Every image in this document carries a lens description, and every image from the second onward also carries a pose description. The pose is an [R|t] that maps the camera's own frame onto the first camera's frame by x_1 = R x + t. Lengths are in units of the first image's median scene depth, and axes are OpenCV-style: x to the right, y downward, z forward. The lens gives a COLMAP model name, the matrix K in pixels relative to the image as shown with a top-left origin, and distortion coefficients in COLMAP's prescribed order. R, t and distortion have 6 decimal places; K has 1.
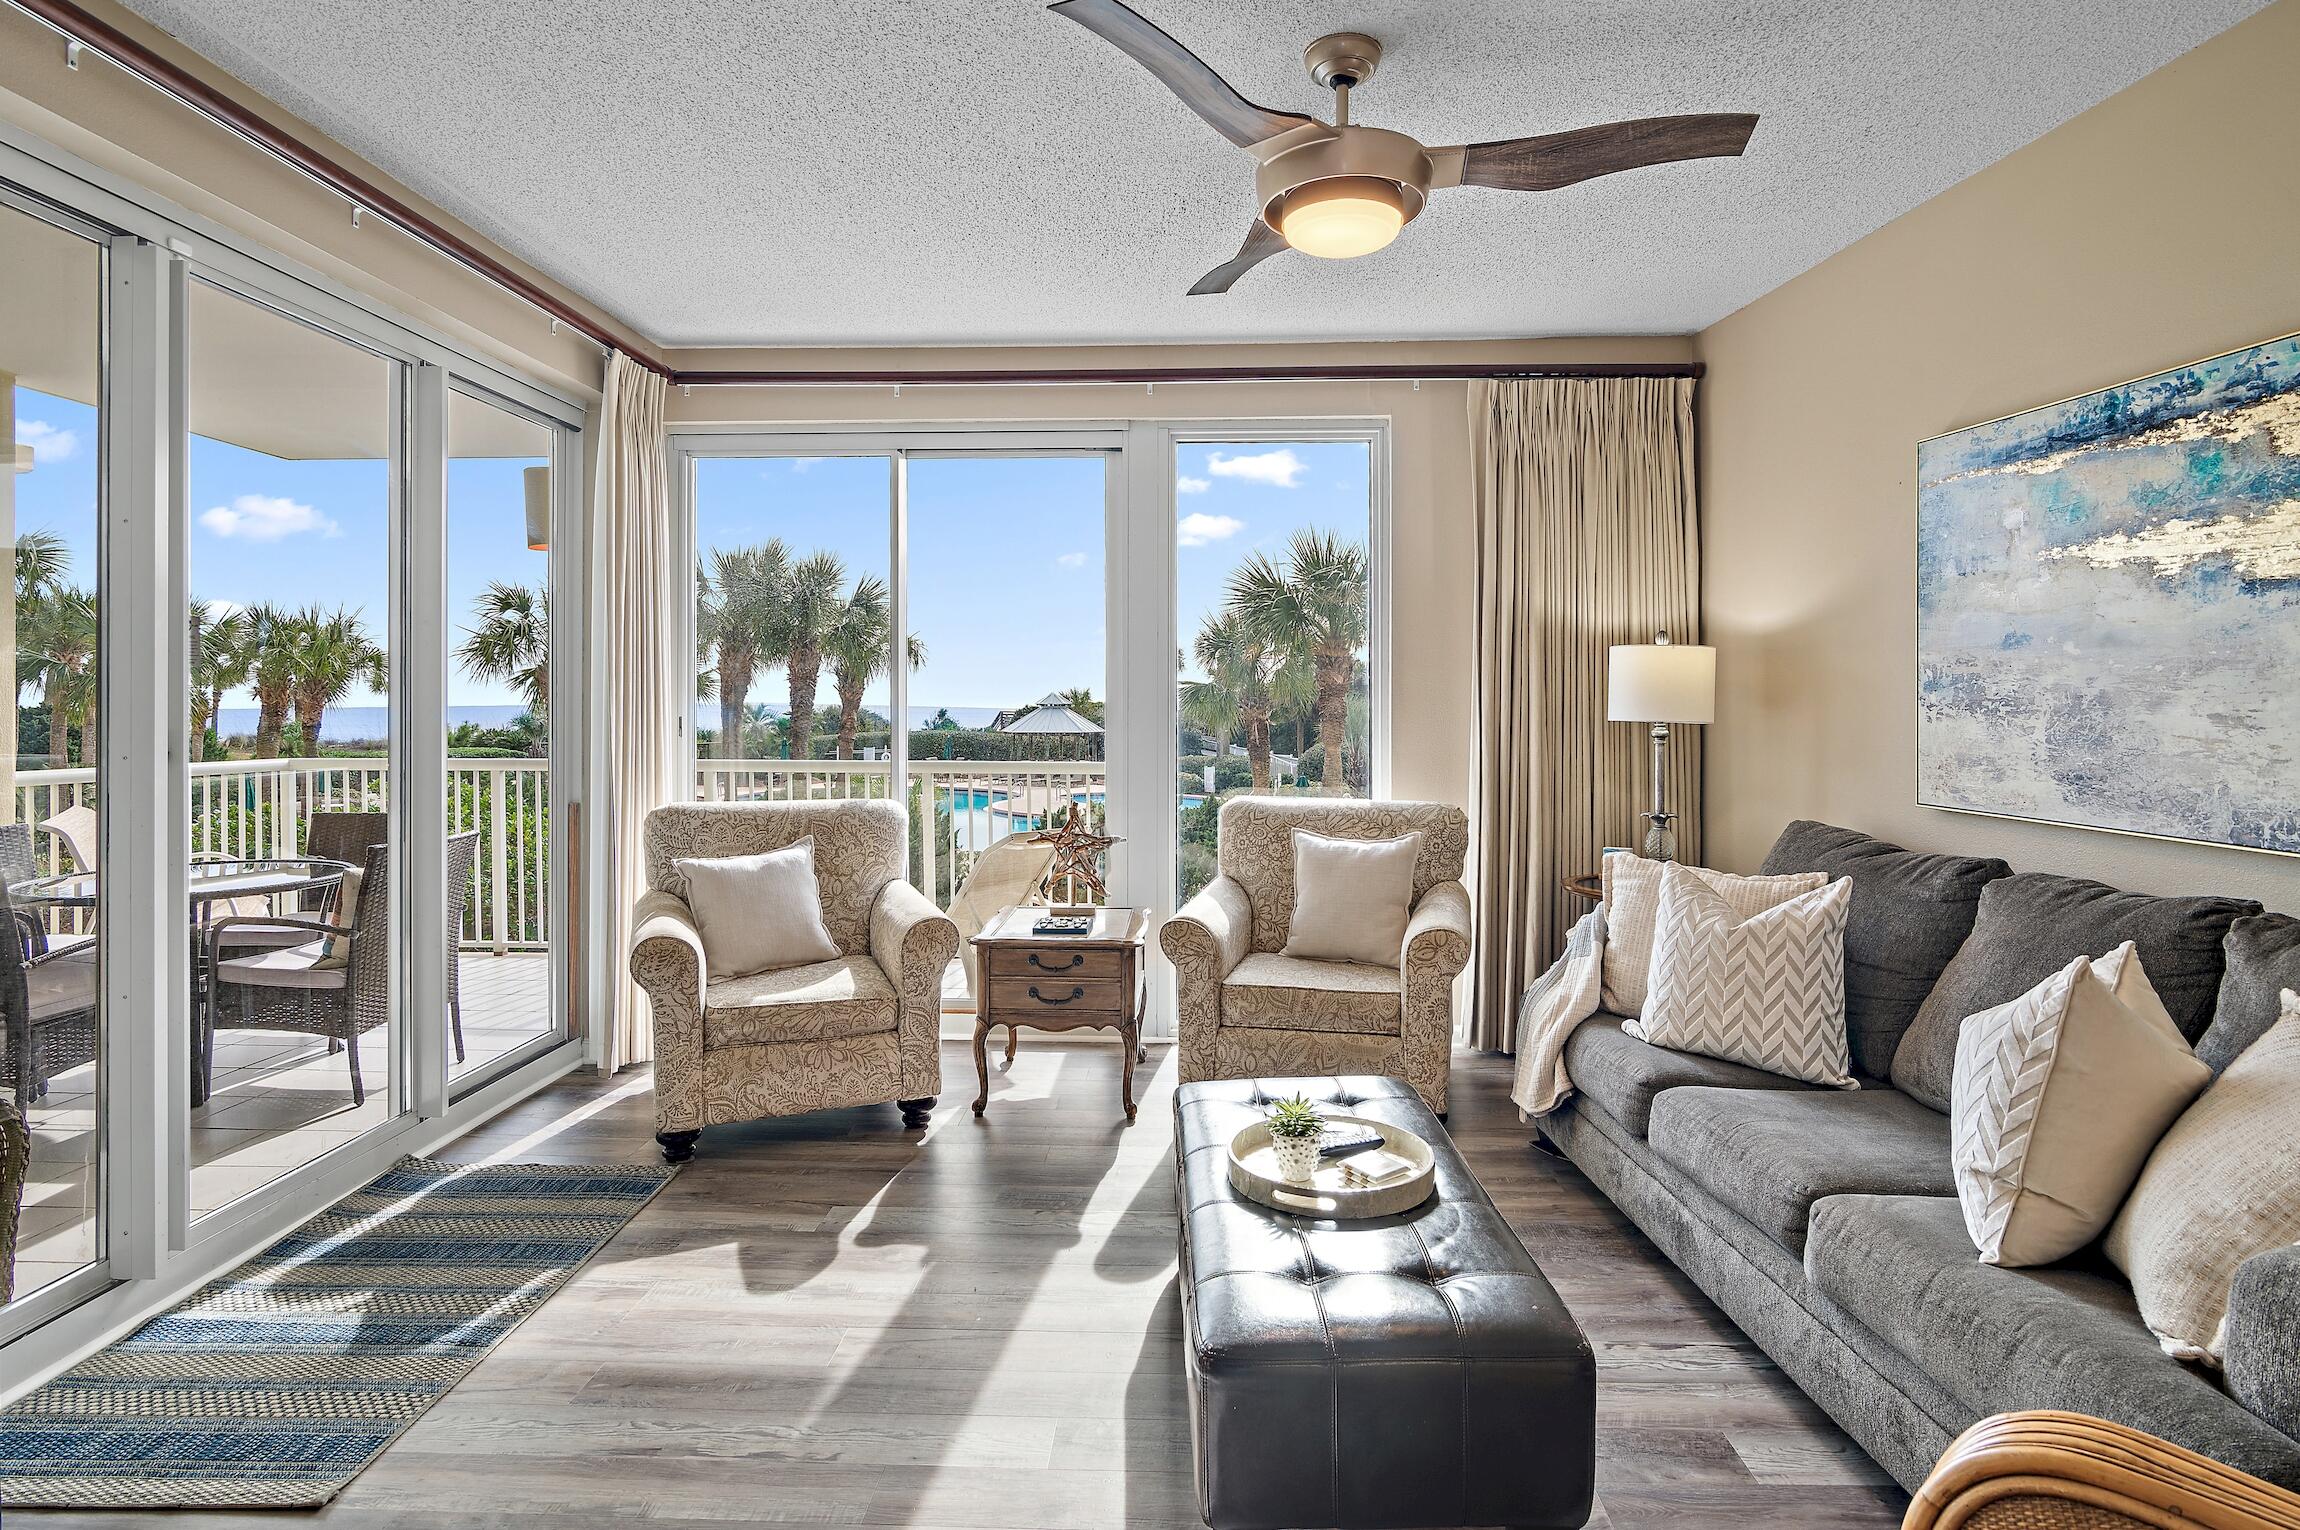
lens RADIAL K [[1168.4, 0, 1143.2], [0, 1168.4, 699.9], [0, 0, 1]] dist [-0.003114, -0.000569]
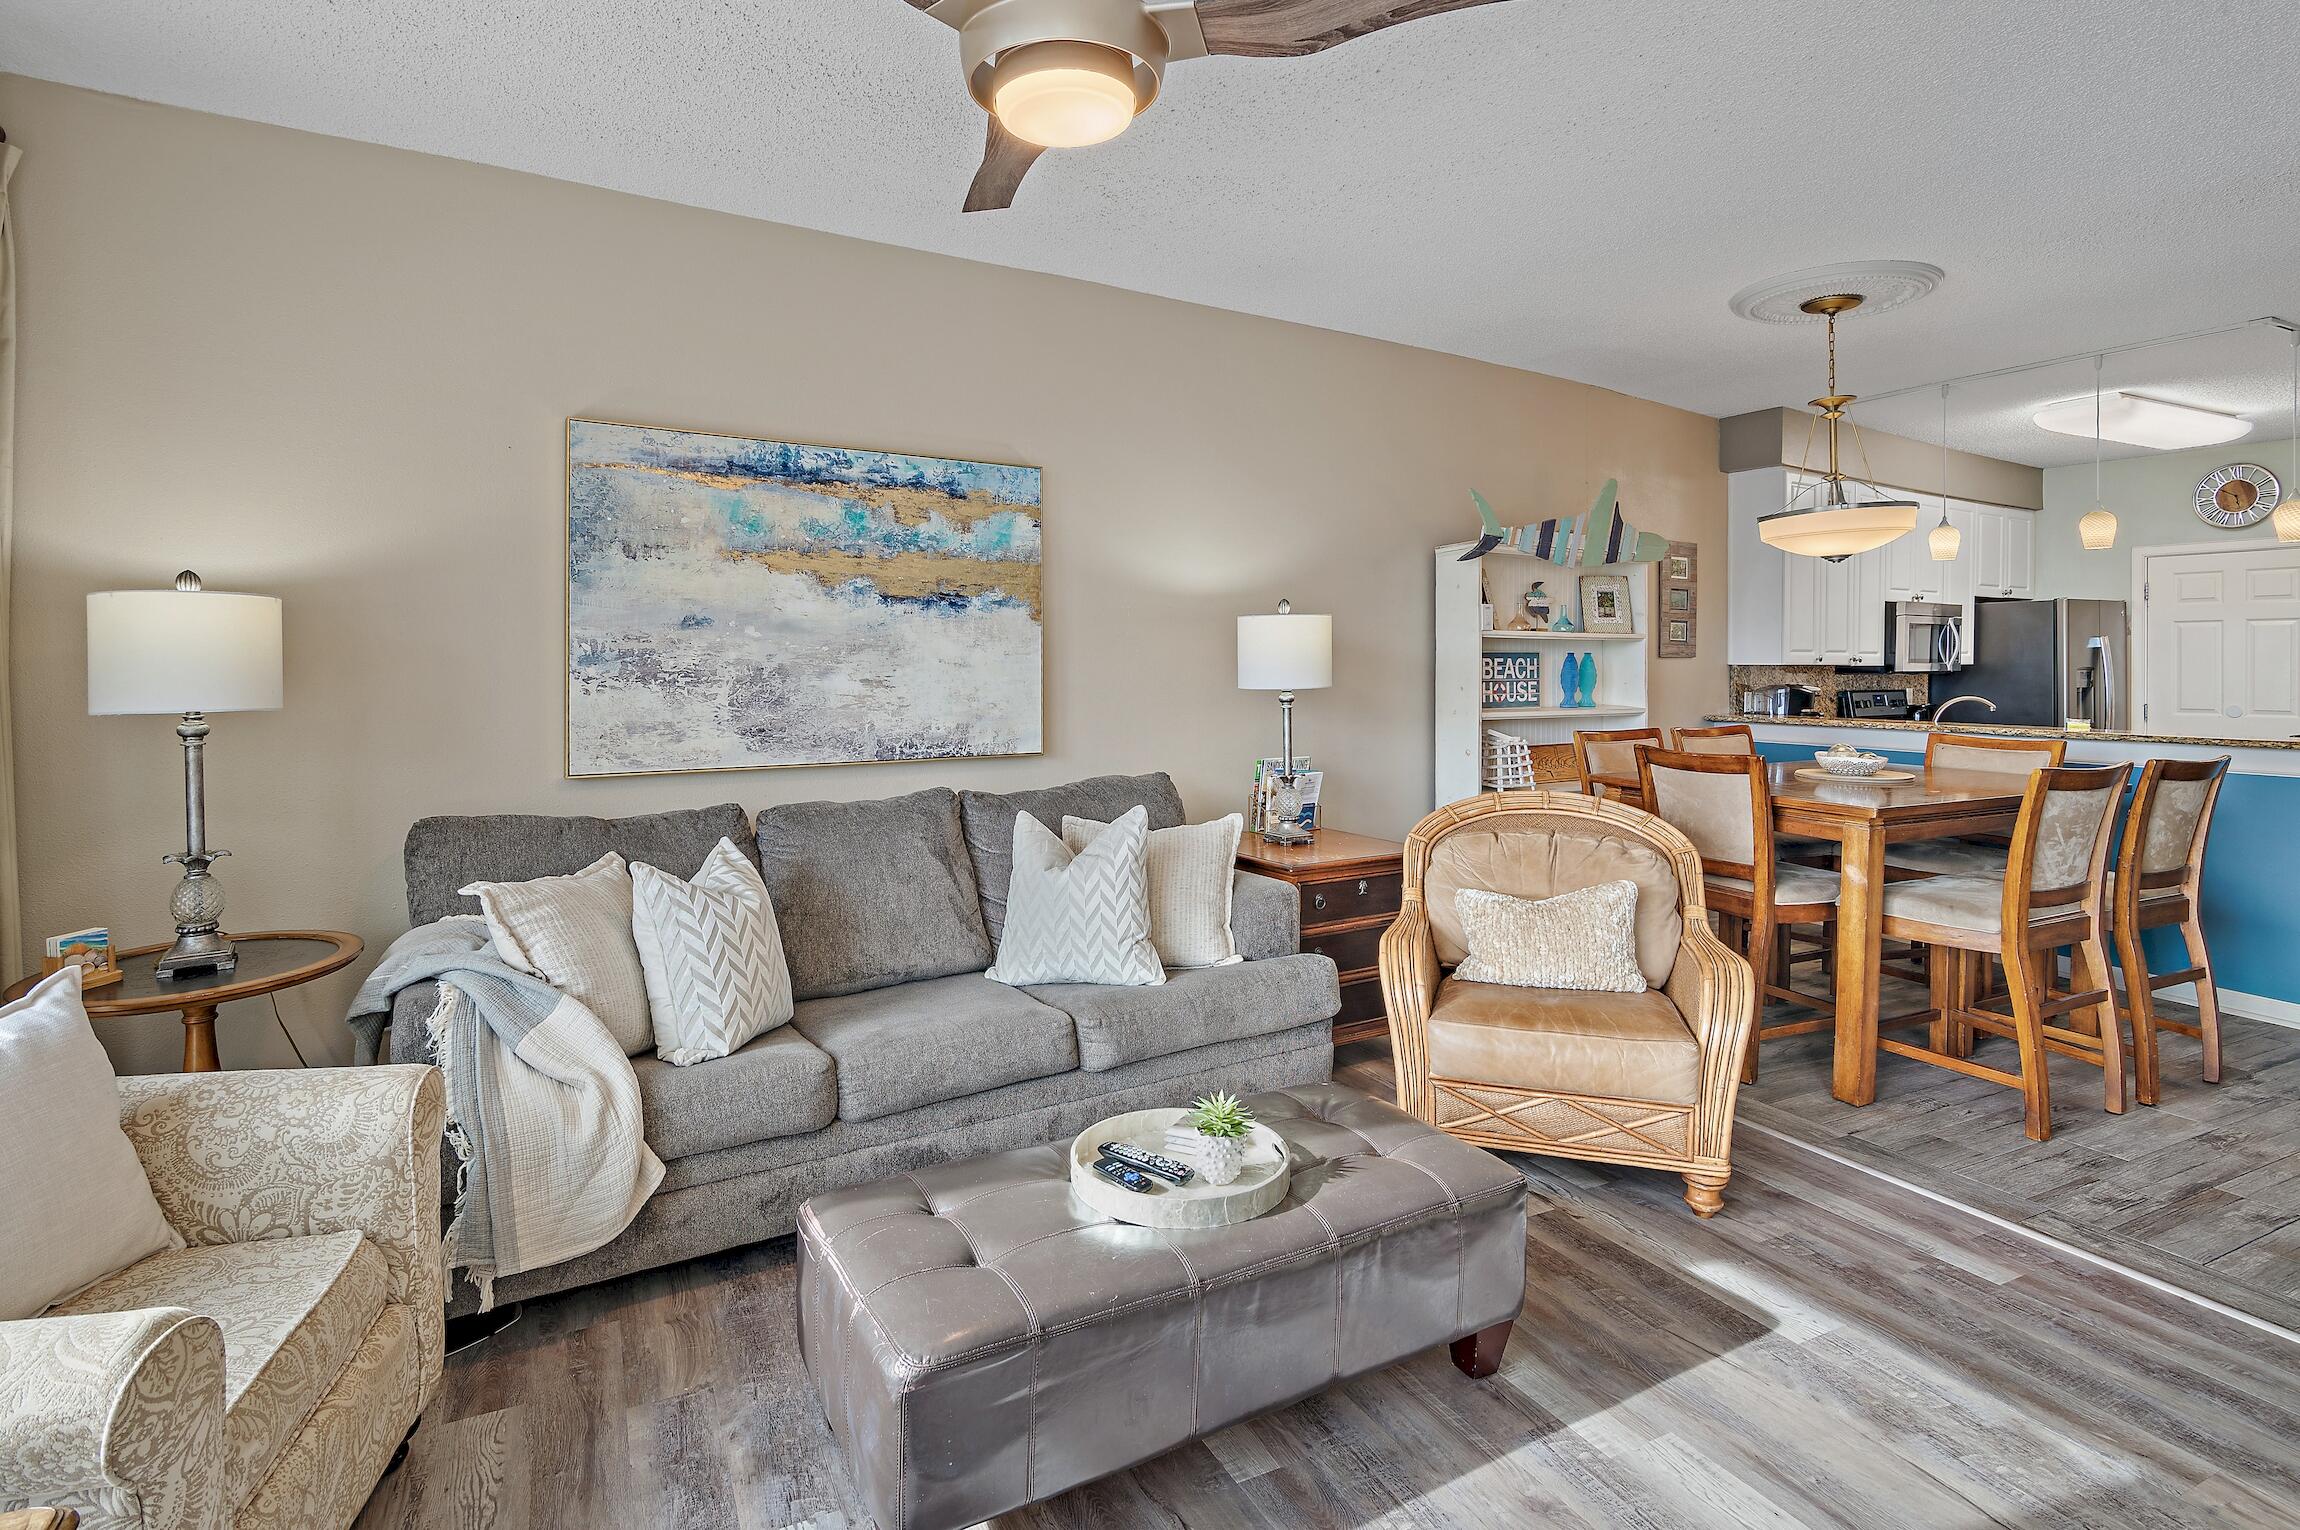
lens RADIAL K [[1156.4, 0, 1129.5], [0, 1156.4, 685.1], [0, 0, 1]] dist [-0.007585, 0.000385]
pose [[-0.485298, -0.010934, 0.874281, -0.382120], [0.010314, 0.999781, 0.018228, -0.002768], [-0.874288, 0.017863, -0.485079, 0.906843]]
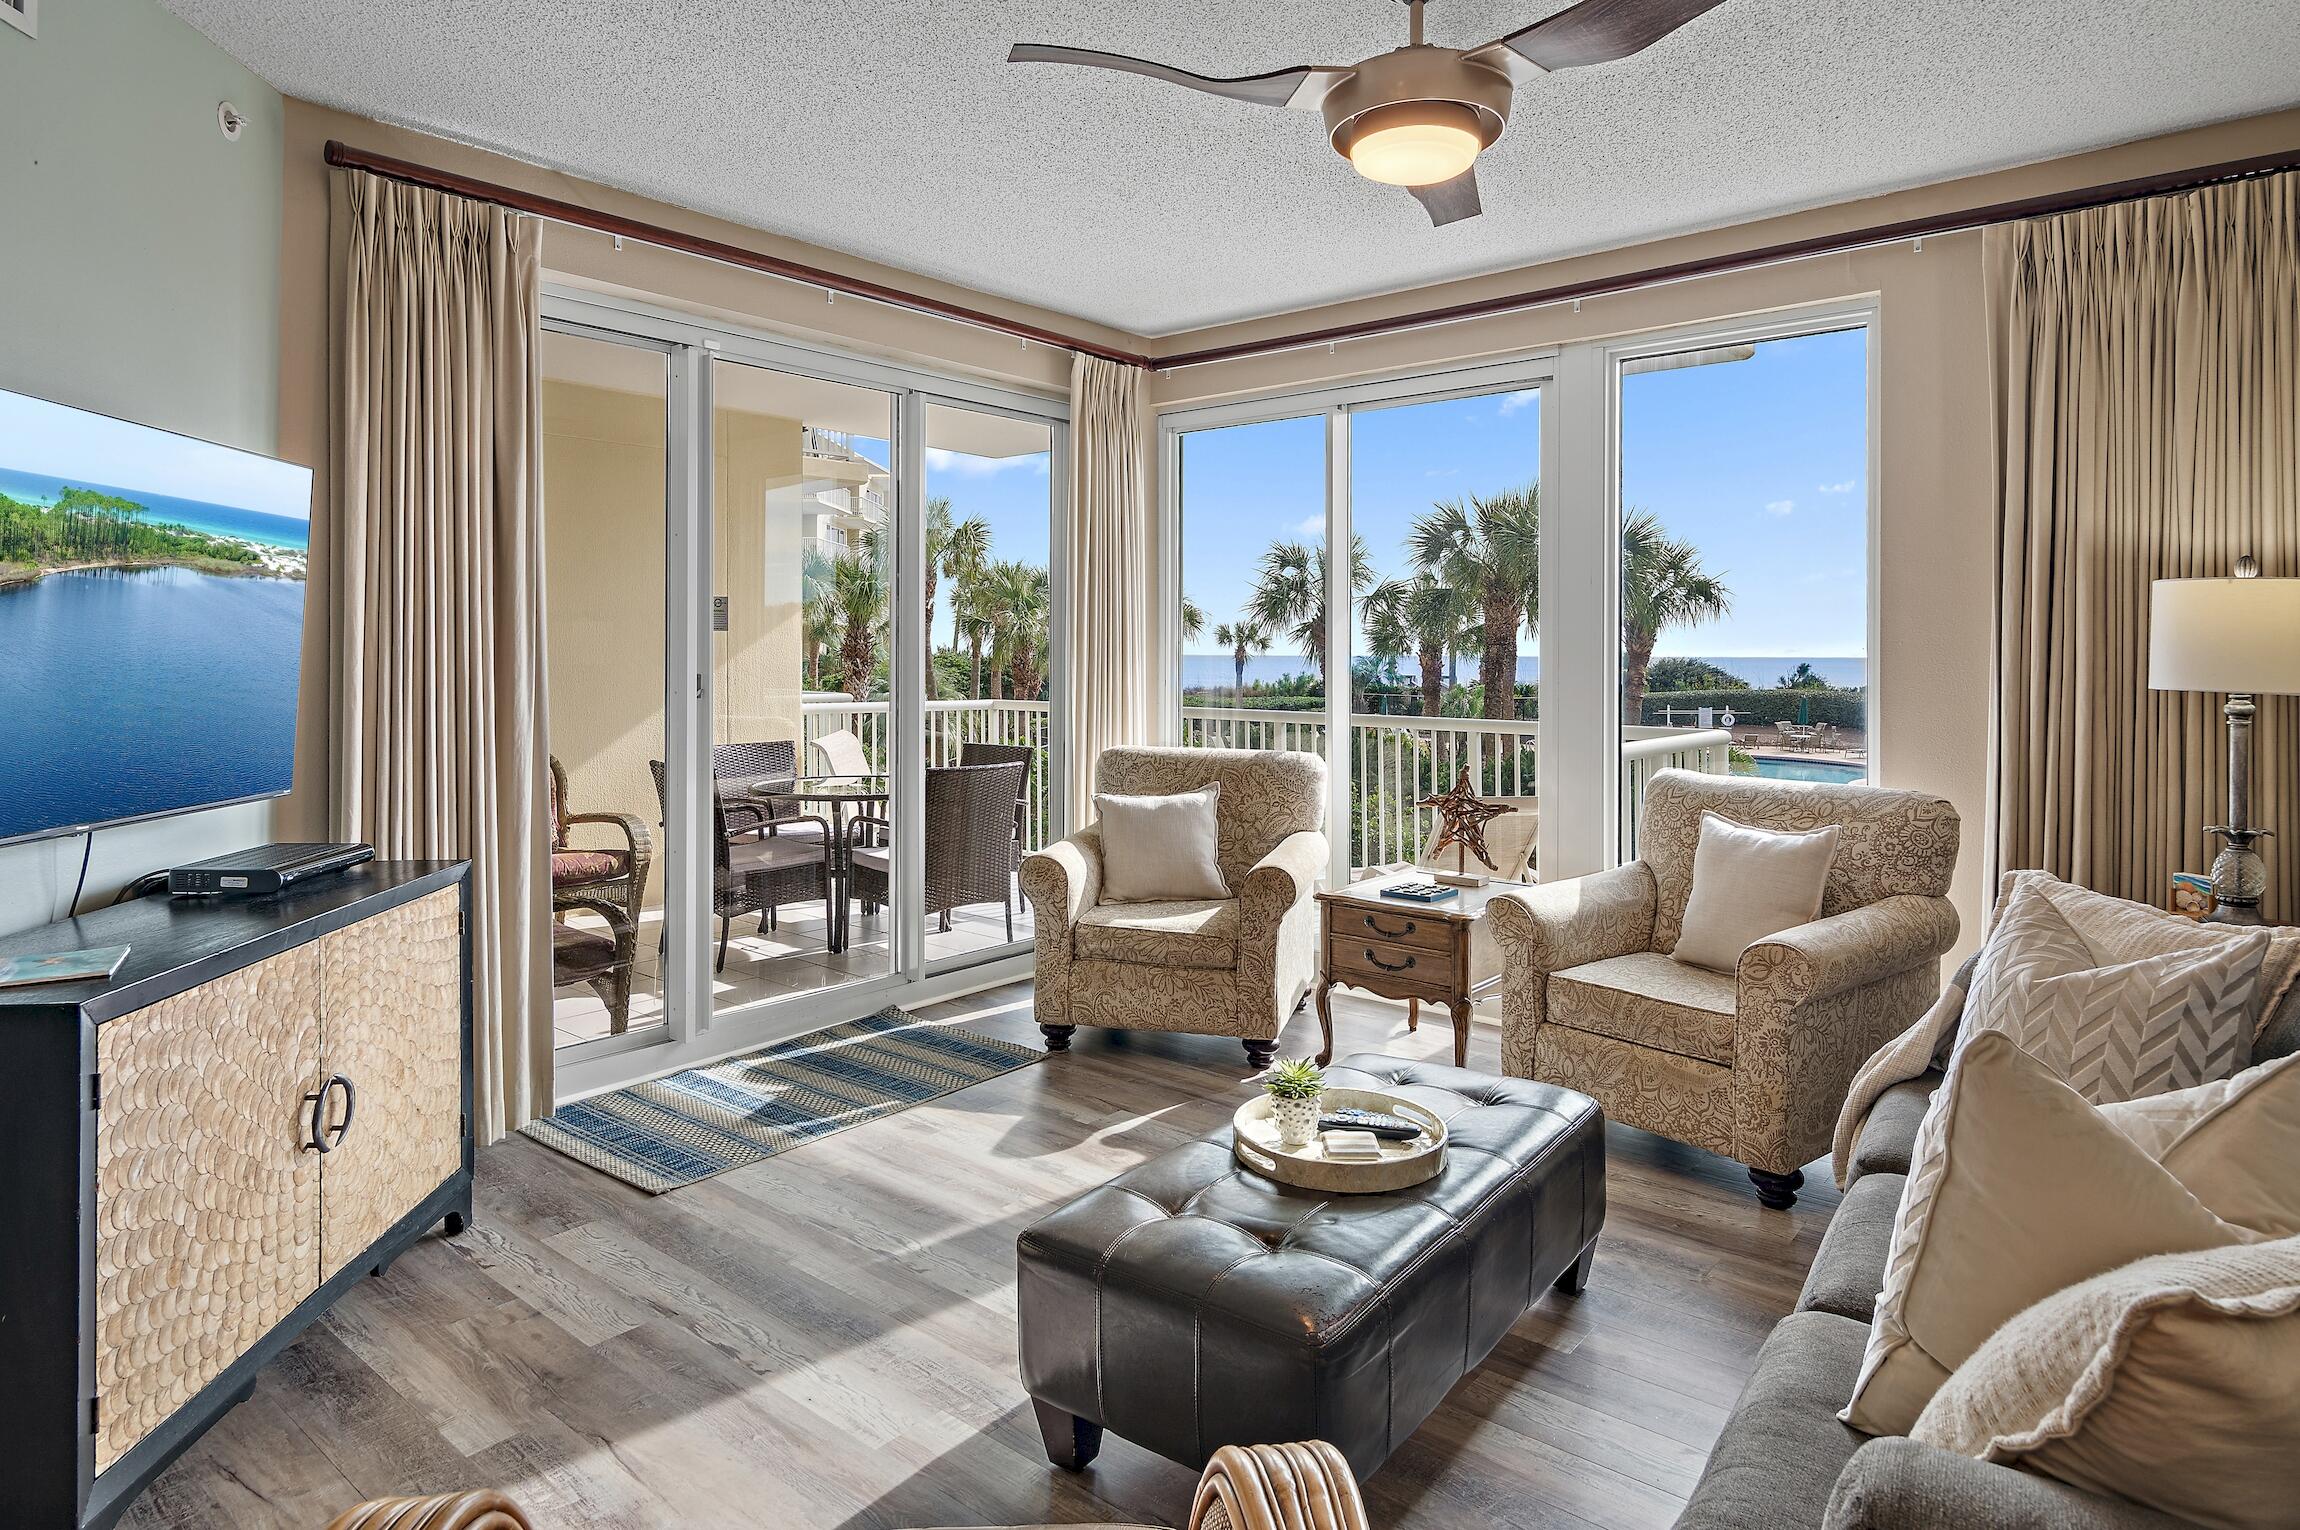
lens RADIAL K [[1283.3, 0, 1172.8], [0, 1283.3, 652.1], [0, 0, 1]] dist [0.007485, -0.005260]
pose [[0.799429, 0.002375, -0.600756, 0.419570], [-0.002295, 0.999997, 0.000898, -0.003745], [0.600756, 0.000661, 0.799432, 0.040232]]
